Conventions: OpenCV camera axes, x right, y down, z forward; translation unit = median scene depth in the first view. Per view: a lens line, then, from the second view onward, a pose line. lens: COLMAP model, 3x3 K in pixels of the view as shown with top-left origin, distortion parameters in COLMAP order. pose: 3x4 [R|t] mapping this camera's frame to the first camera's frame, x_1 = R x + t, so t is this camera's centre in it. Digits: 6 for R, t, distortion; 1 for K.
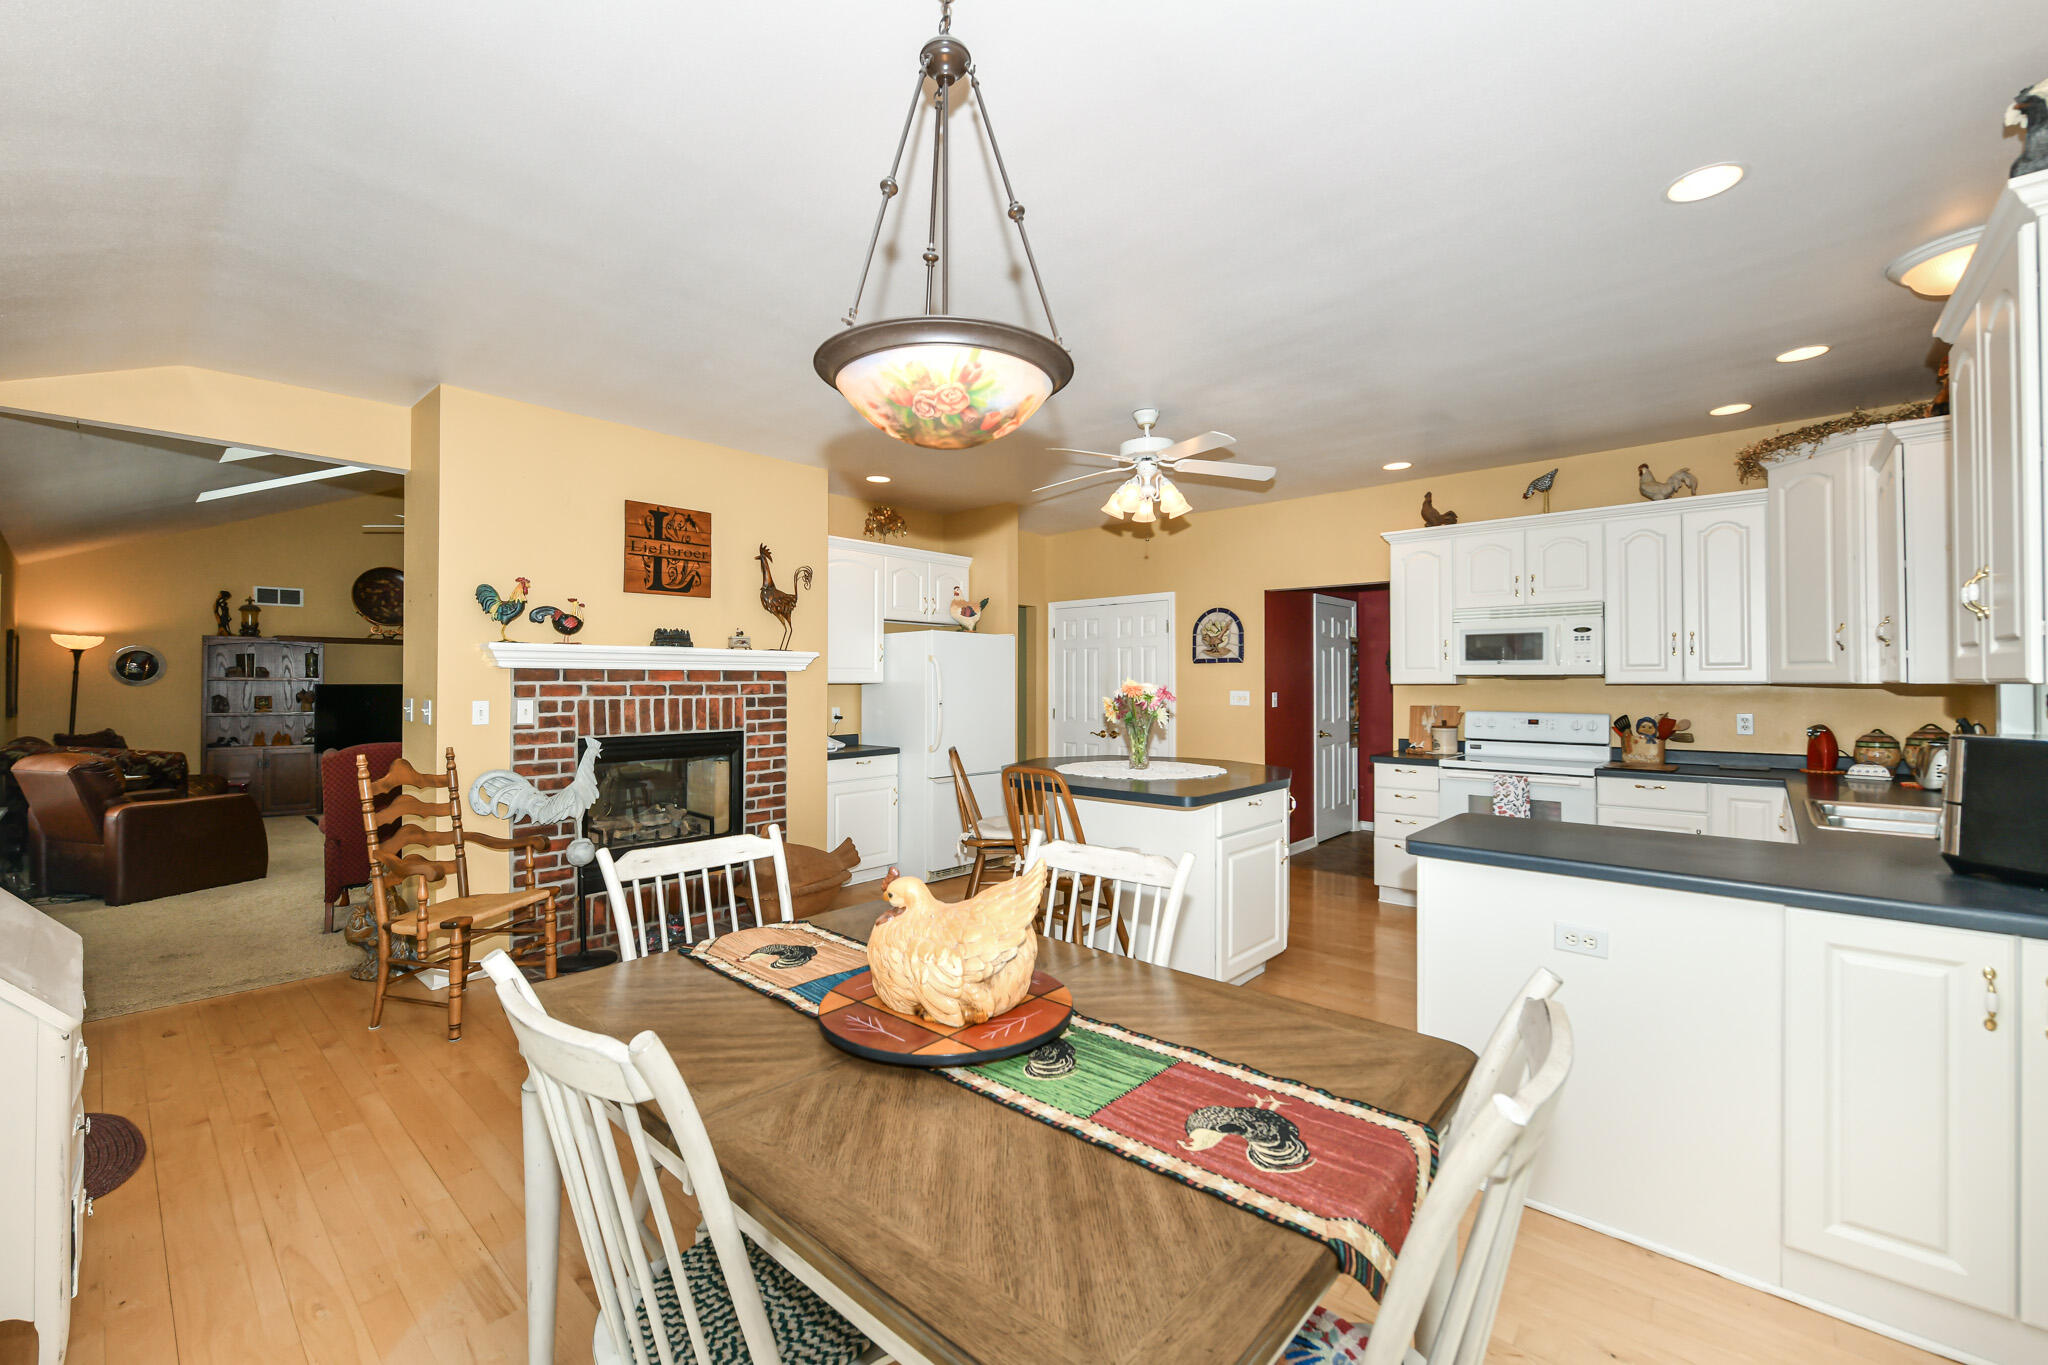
lens RADIAL K [[837.1, 0, 993.4], [0, 837.1, 672.1], [0, 0, 1]] dist [-0.000172, -0.000066]
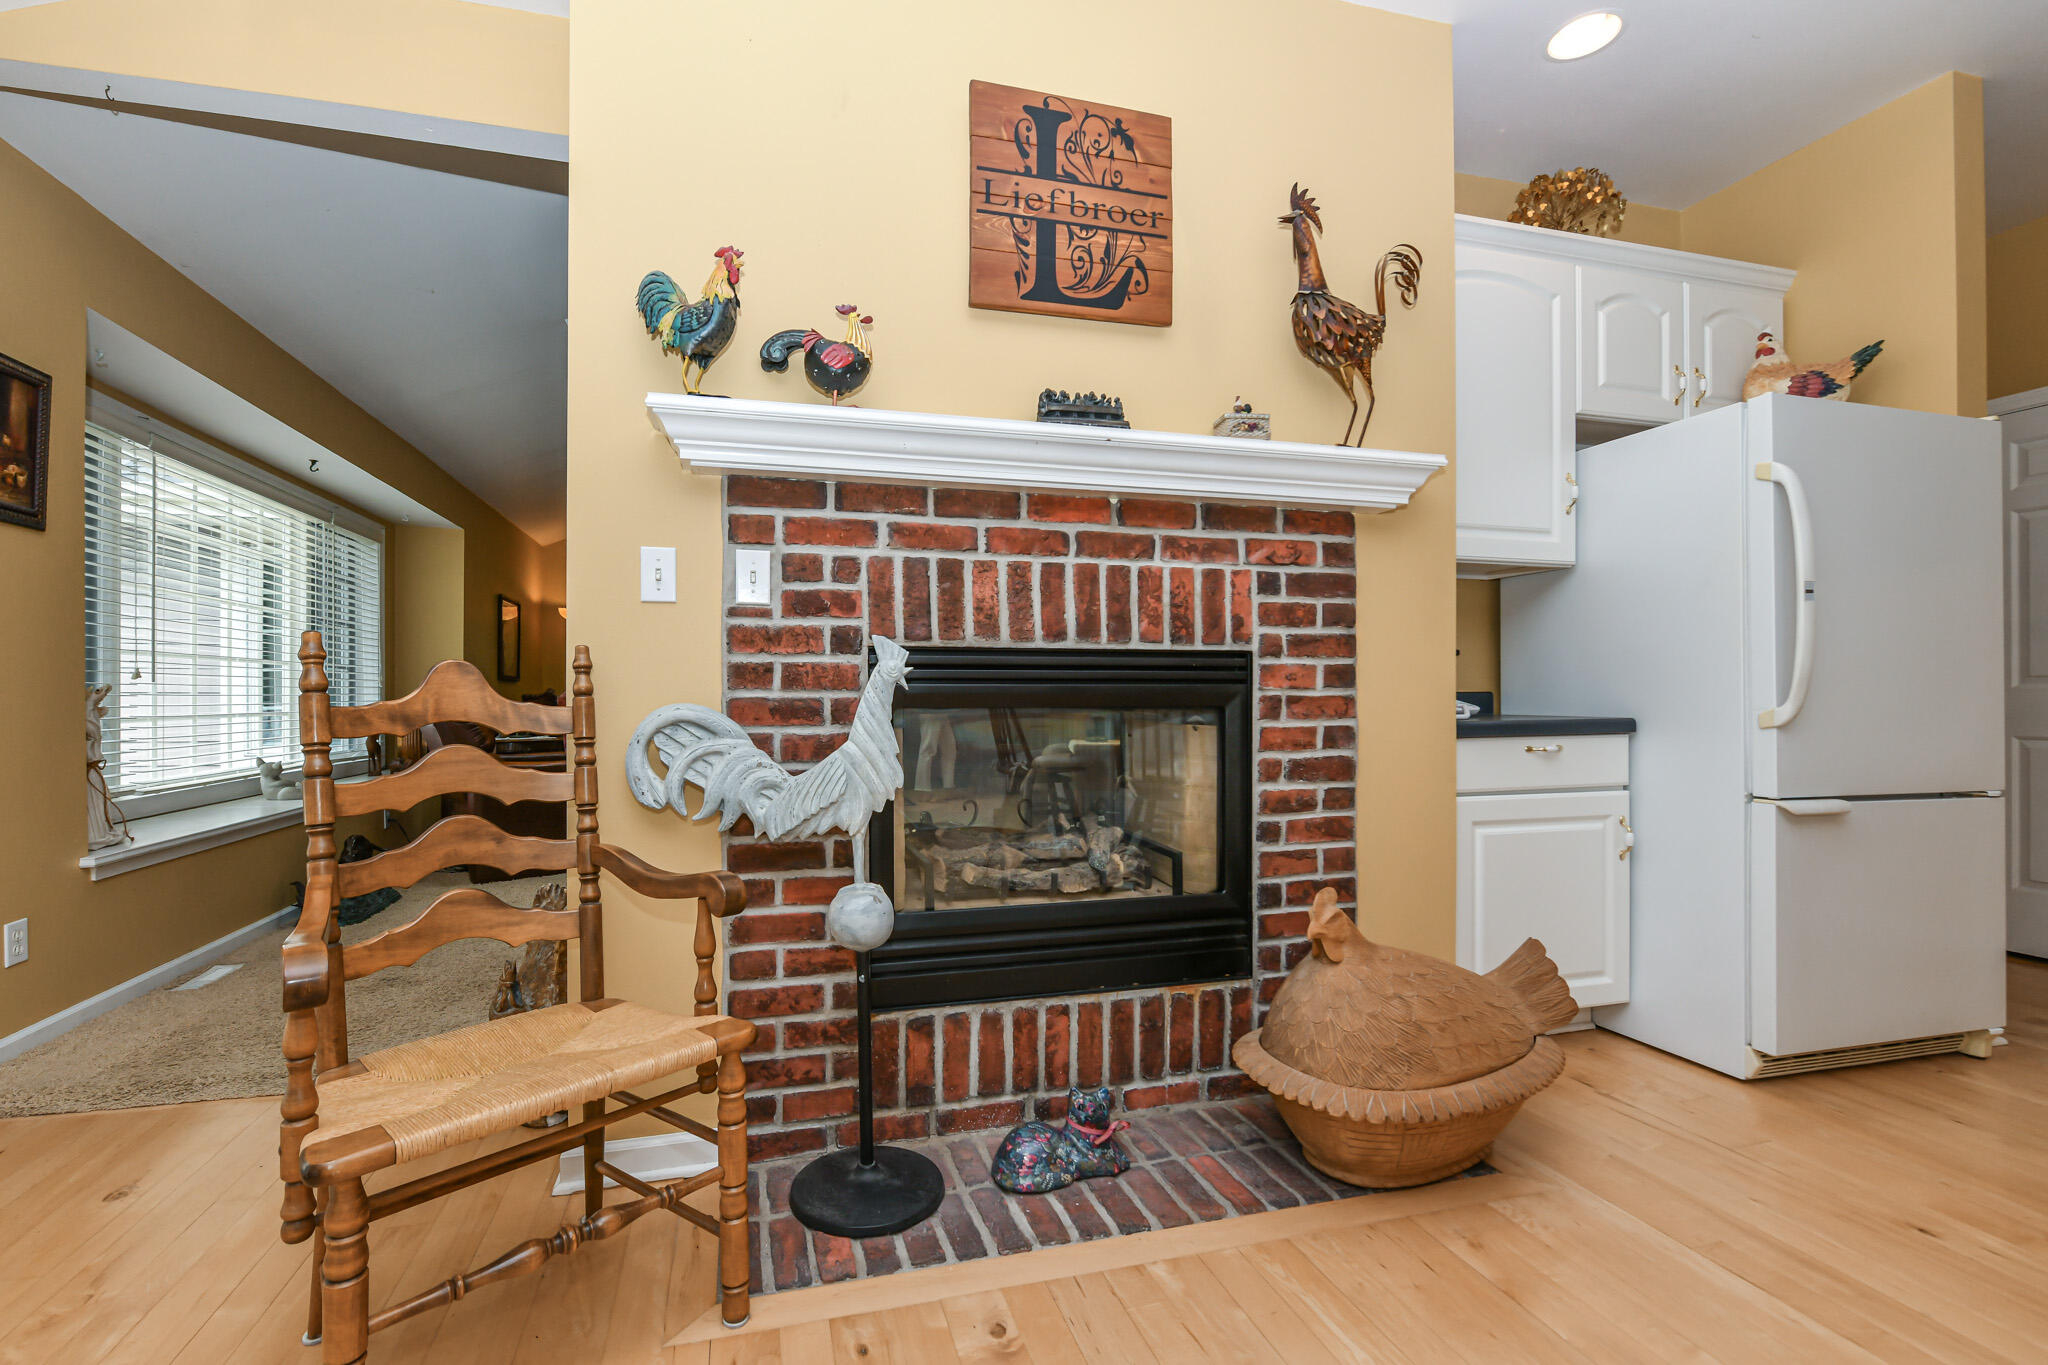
lens RADIAL K [[840.9, 0, 956.2], [0, 840.9, 693.4], [0, 0, 1]] dist [-0.002959, -0.000128]
pose [[0.830703, -0.002018, -0.556712, -0.204815], [0.006846, 0.999955, 0.006592, 0.094064], [0.556674, -0.009287, 0.830679, 0.622073]]
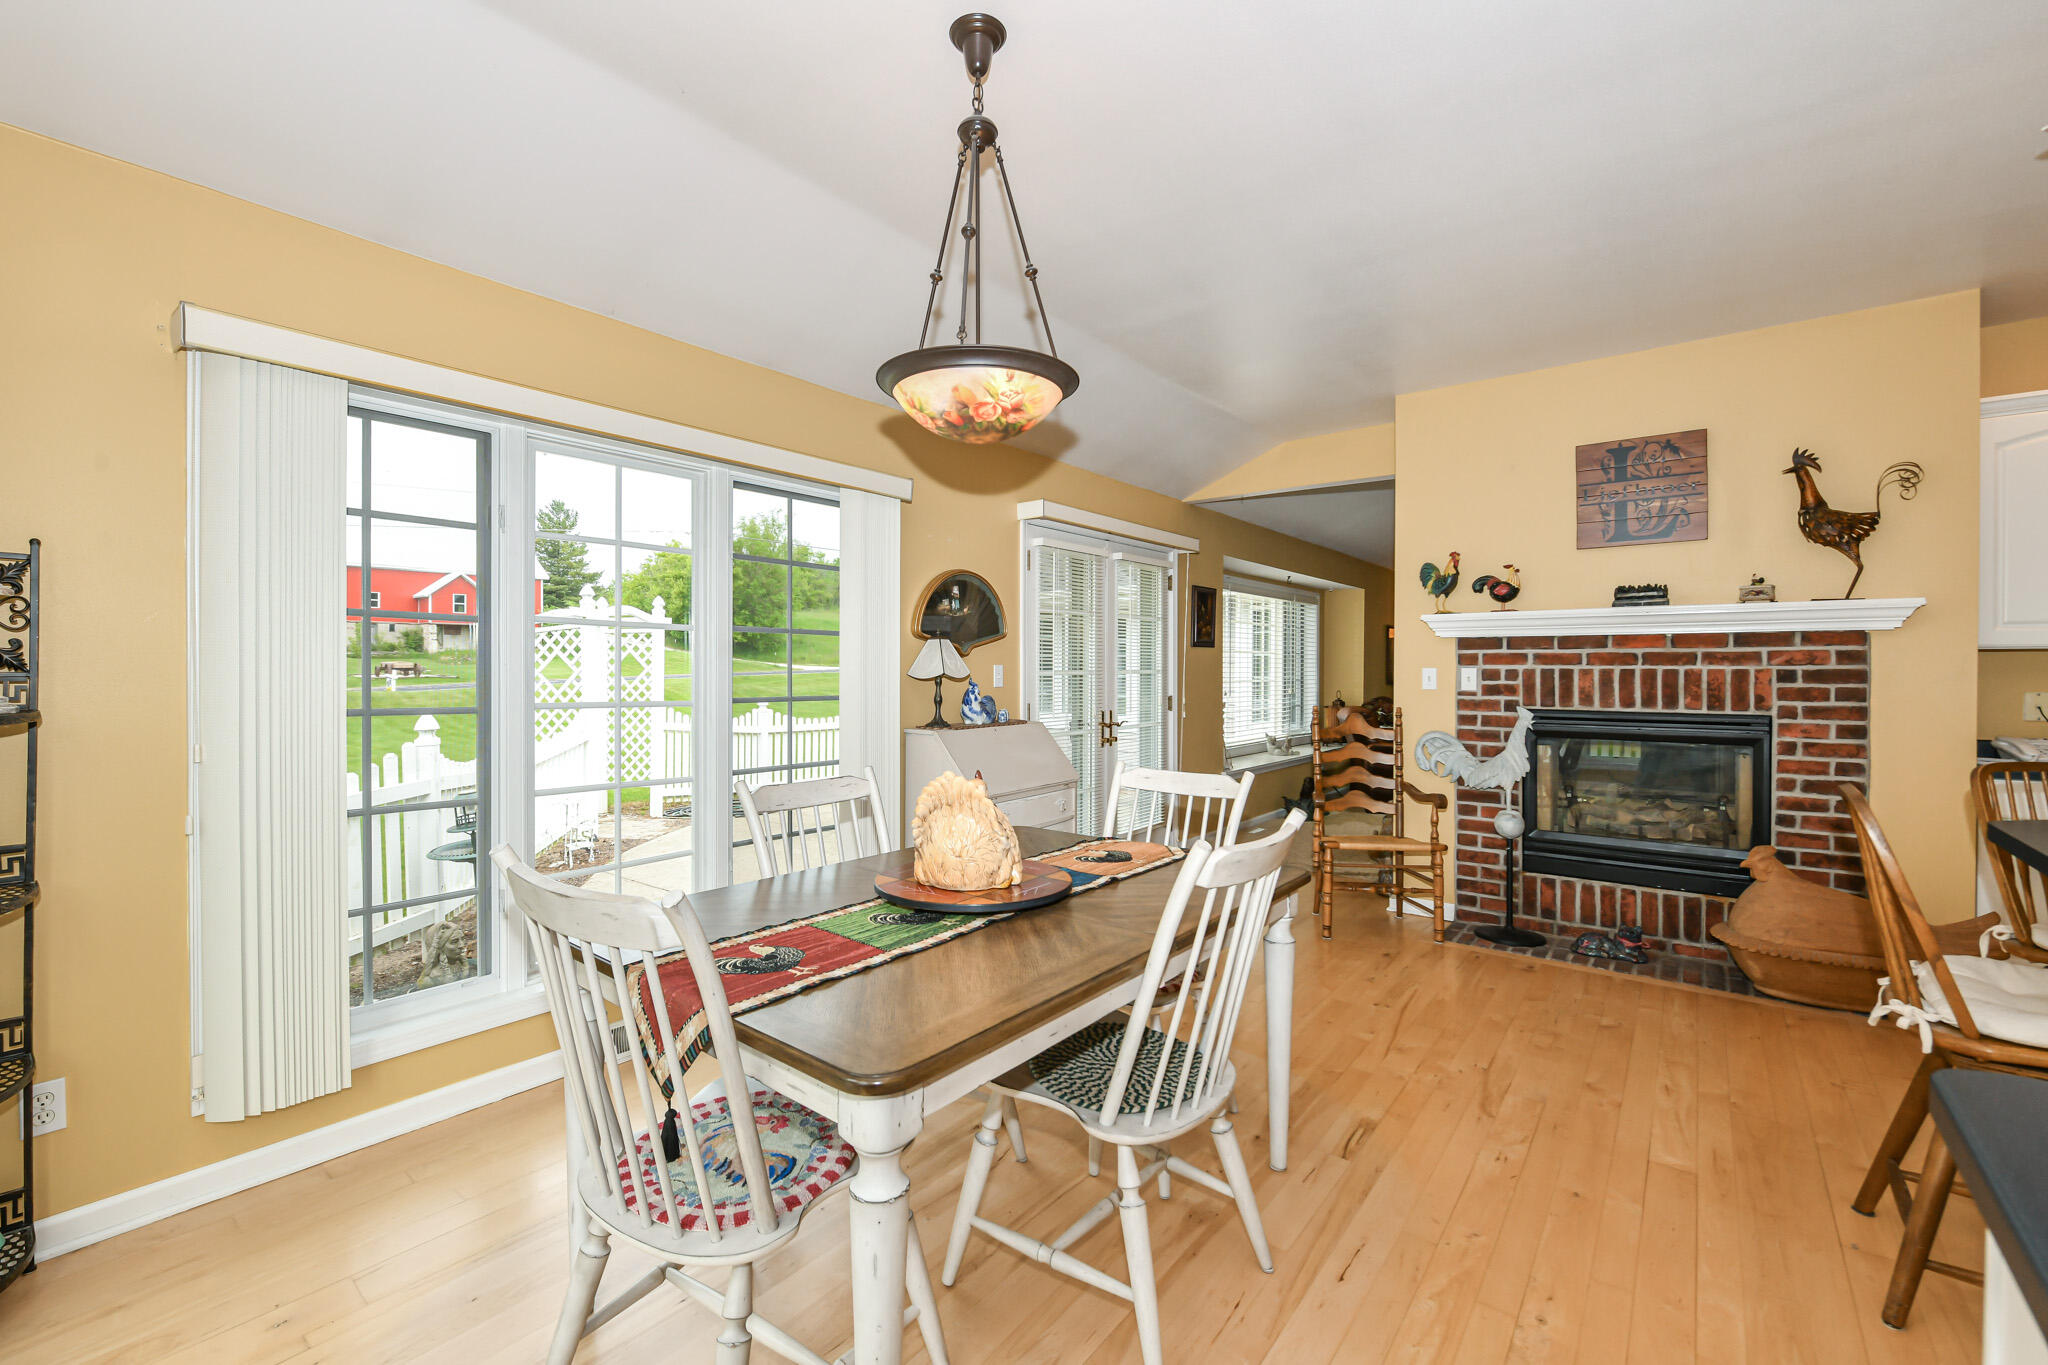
lens RADIAL K [[863.2, 0, 1031.2], [0, 863.2, 675.5], [0, 0, 1]] dist [-0.008647, 0.000260]
pose [[0.073984, 0.008171, -0.997226, 0.421699], [0.008345, 0.999926, 0.008813, 0.025723], [0.997224, -0.008974, 0.073911, 0.336203]]
